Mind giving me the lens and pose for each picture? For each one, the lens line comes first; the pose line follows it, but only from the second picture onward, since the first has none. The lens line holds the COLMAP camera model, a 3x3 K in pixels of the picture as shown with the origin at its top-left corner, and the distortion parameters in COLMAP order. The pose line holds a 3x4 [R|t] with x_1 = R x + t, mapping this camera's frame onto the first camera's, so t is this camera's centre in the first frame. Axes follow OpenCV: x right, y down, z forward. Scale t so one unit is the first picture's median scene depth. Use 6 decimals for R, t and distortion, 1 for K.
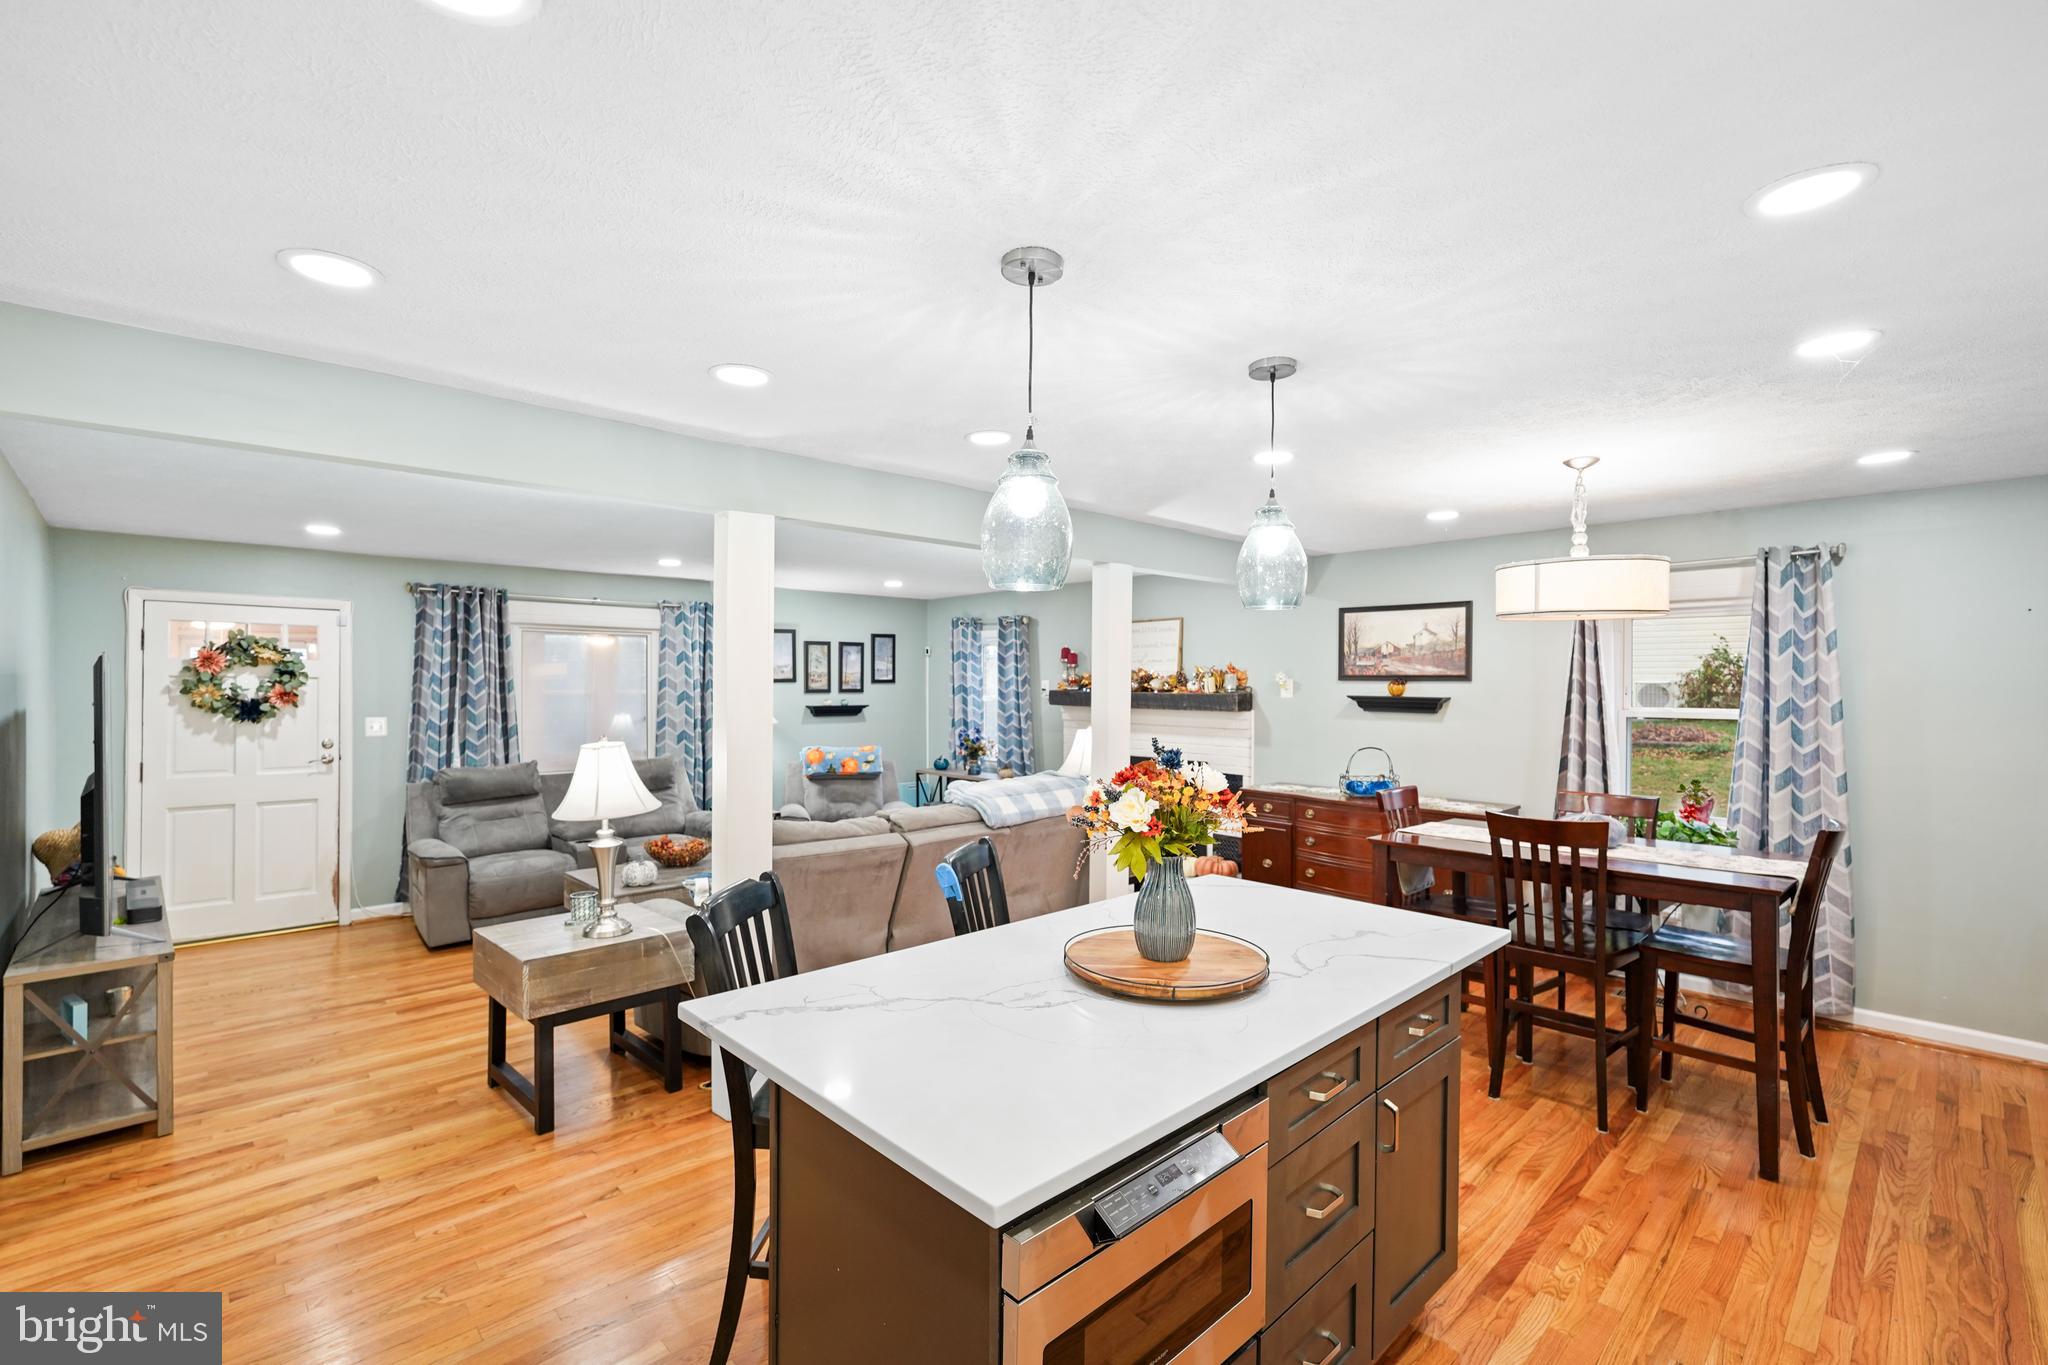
lens RADIAL K [[910.6, 0, 1019.6], [0, 910.6, 681.2], [0, 0, 1]] dist [-0.005595, 0.002166]
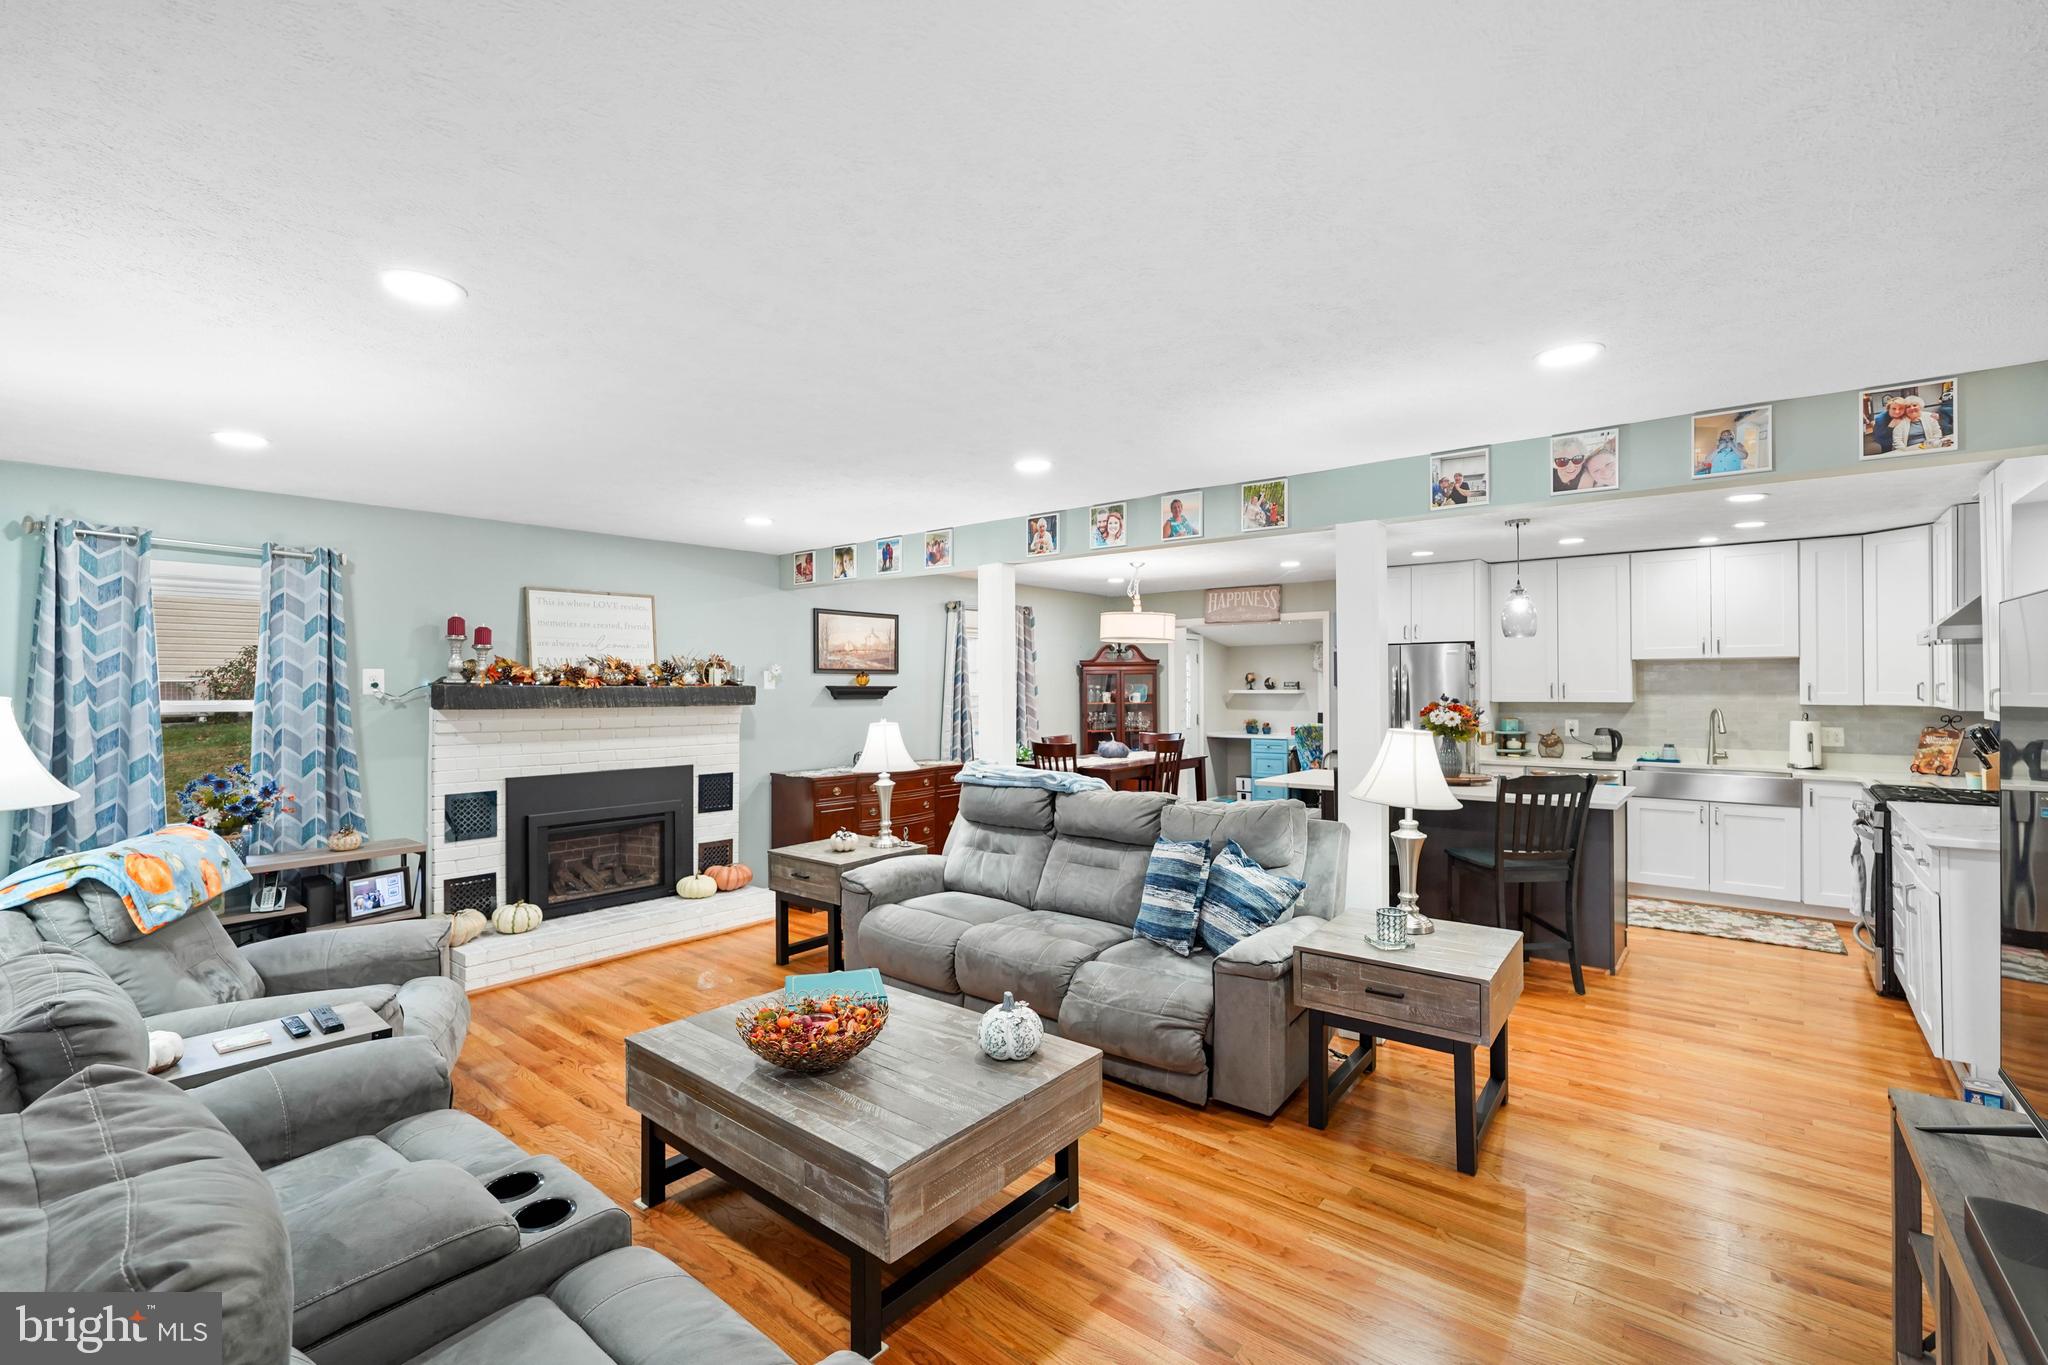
lens RADIAL K [[910.6, 0, 1016.8], [0, 910.6, 677.6], [0, 0, 1]] dist [-0.005595, 0.002166]
pose [[-0.134503, 0.000645, 0.990913, -0.808397], [-0.000462, 1.000000, -0.000714, 0.005698], [-0.990913, -0.000554, -0.134503, 0.921386]]
